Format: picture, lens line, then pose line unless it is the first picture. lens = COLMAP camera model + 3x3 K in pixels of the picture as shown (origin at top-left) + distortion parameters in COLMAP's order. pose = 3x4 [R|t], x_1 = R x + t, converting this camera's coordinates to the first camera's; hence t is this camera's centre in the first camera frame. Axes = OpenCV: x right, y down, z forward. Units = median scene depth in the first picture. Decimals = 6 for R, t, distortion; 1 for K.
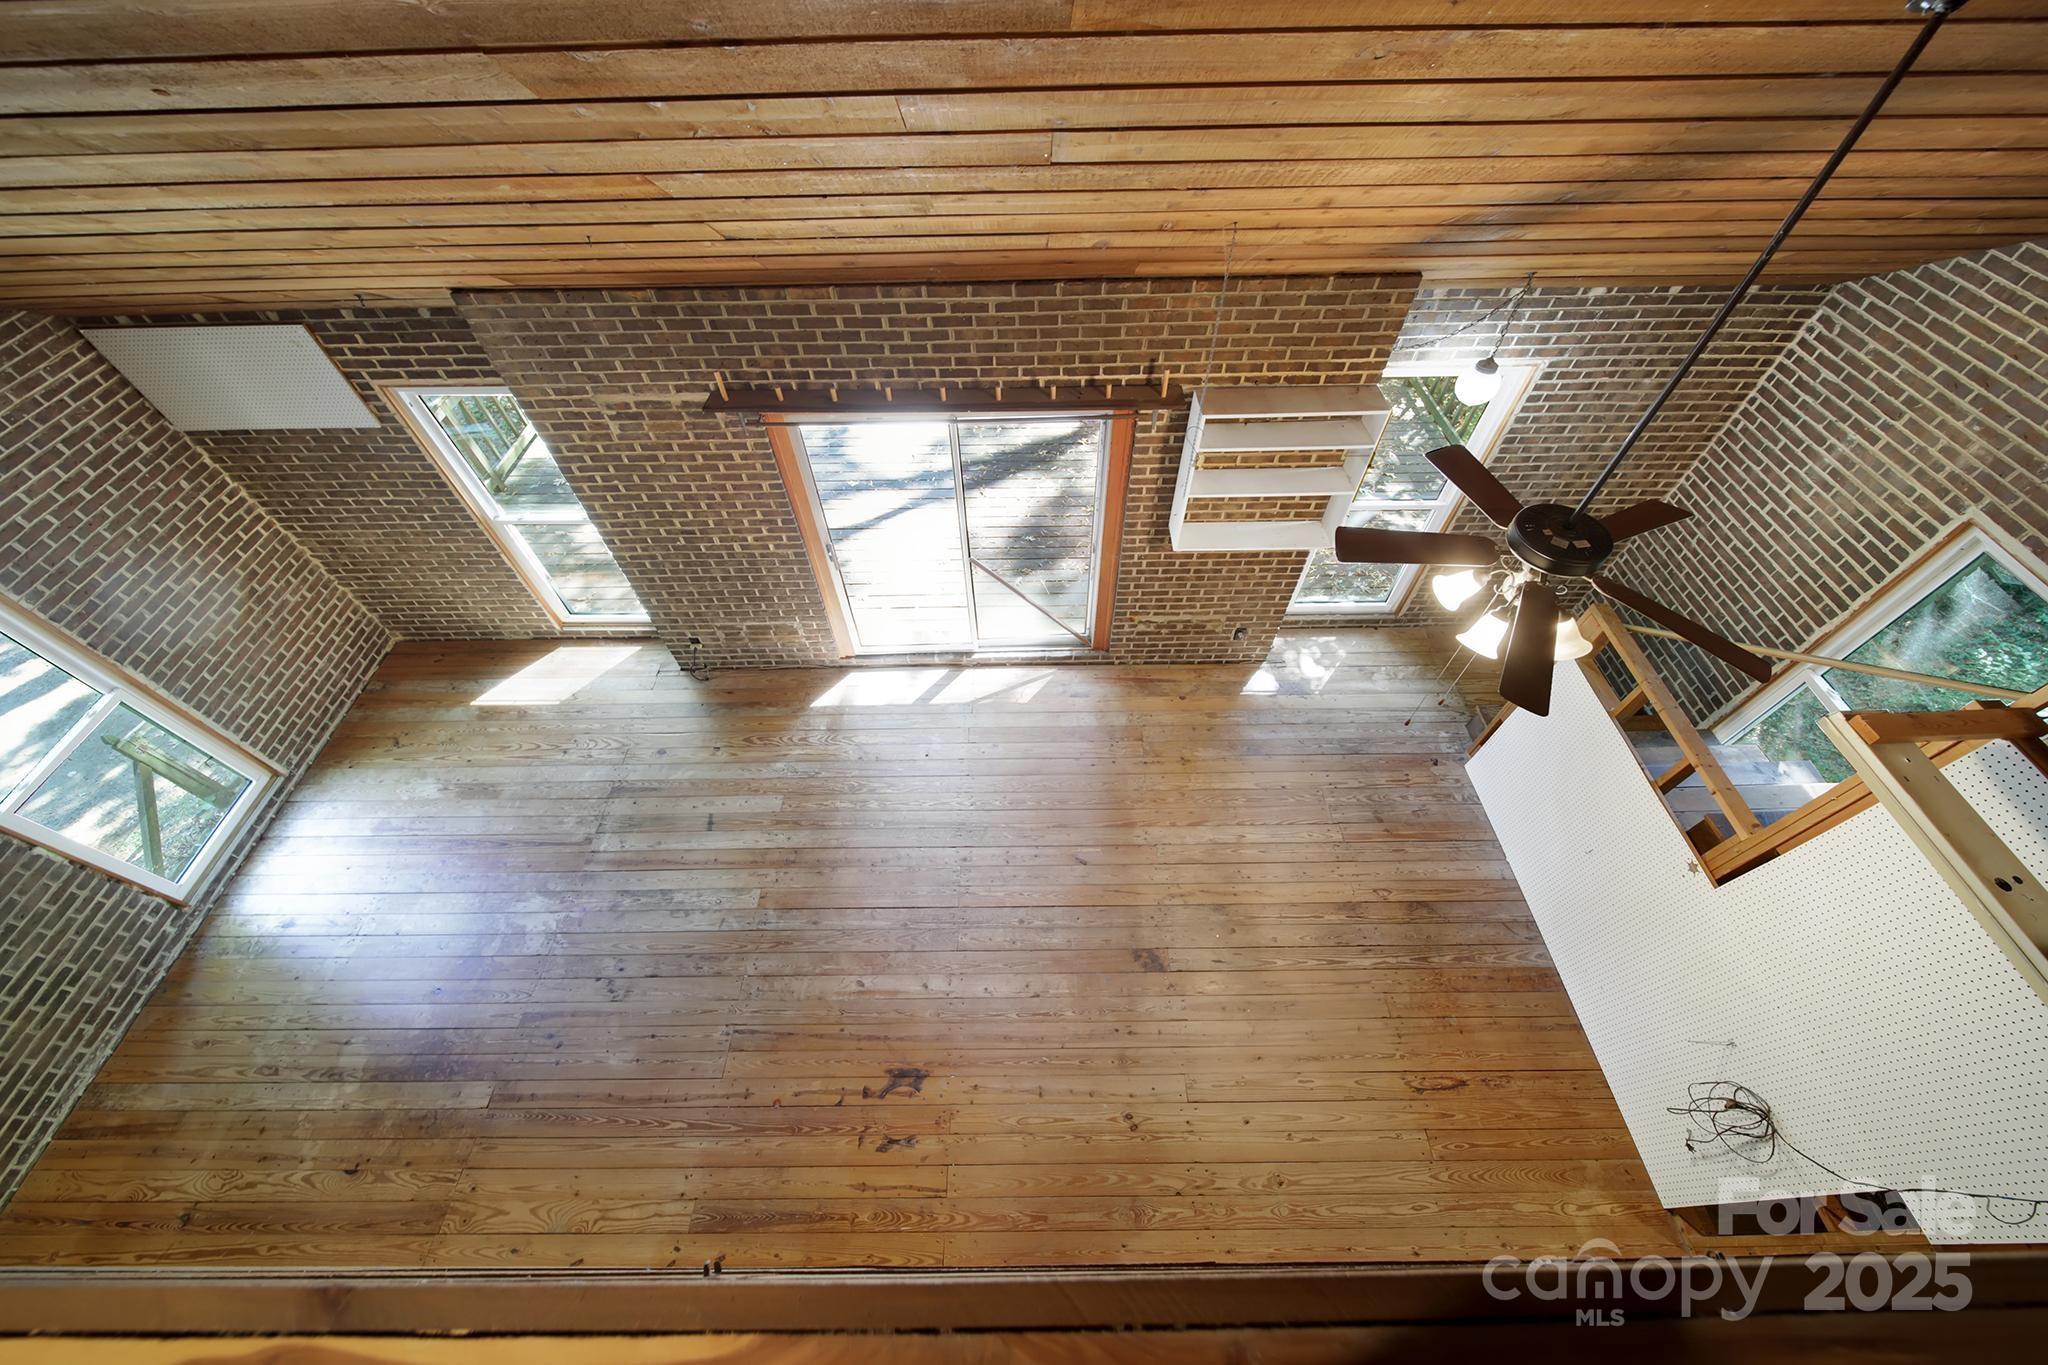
lens RADIAL K [[735.0, 0, 1026.9], [0, 735.0, 670.7], [0, 0, 1]] dist [-0.001717, -0.000706]
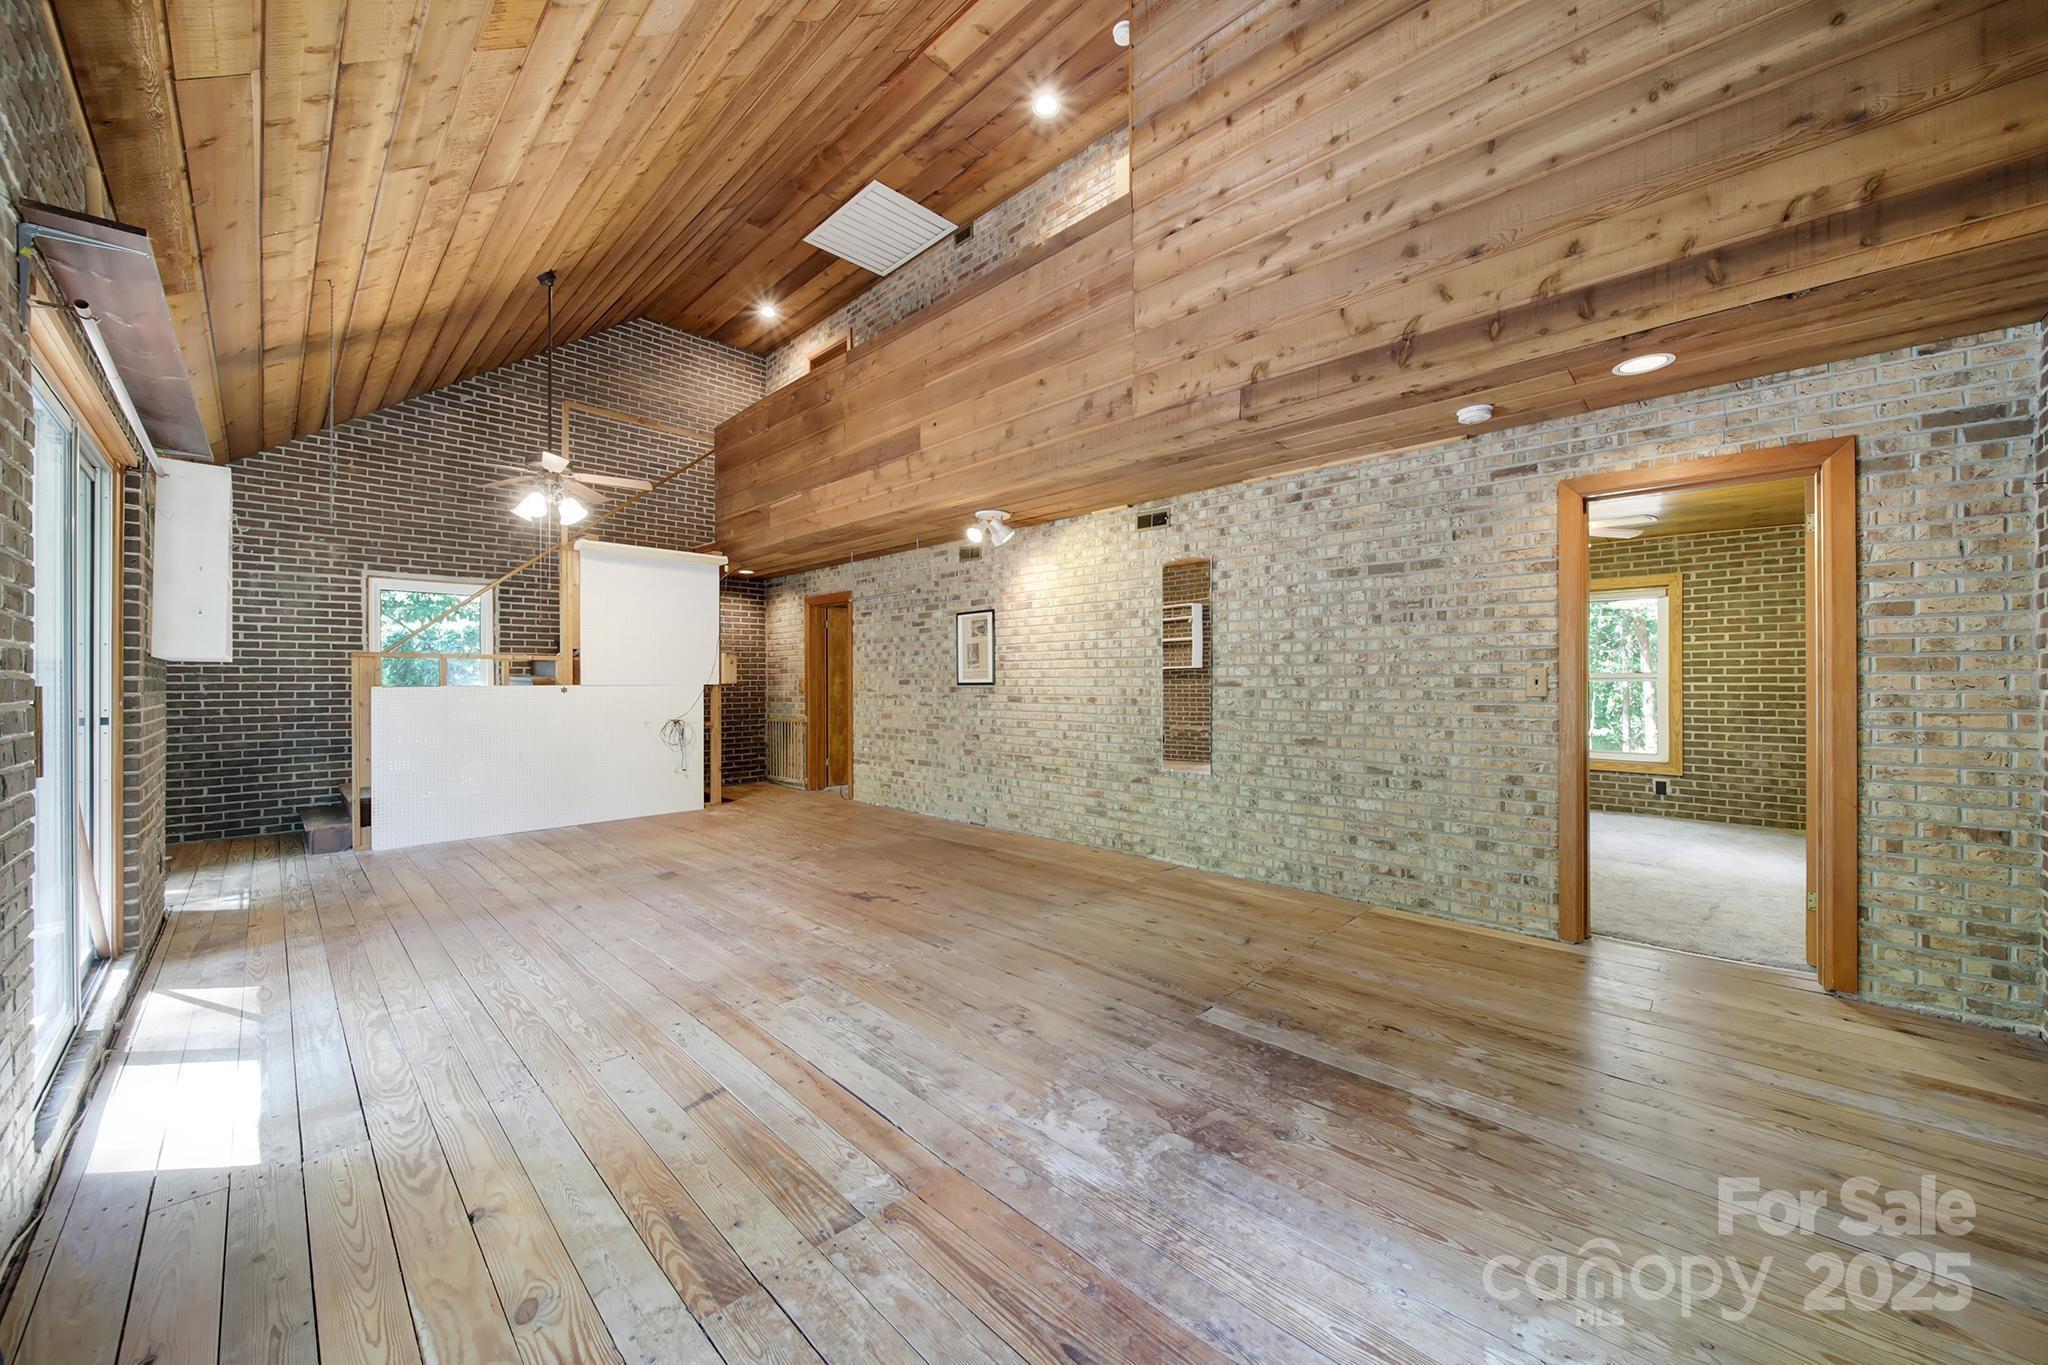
lens RADIAL K [[735.0, 0, 1027.5], [0, 735.0, 679.6], [0, 0, 1]] dist [-0.001717, -0.000706]
pose [[-0.714788, 0.018764, 0.699090, -1.001918], [0.556721, 0.620261, 0.552574, -0.104413], [-0.423250, 0.784171, -0.453802, 1.030703]]
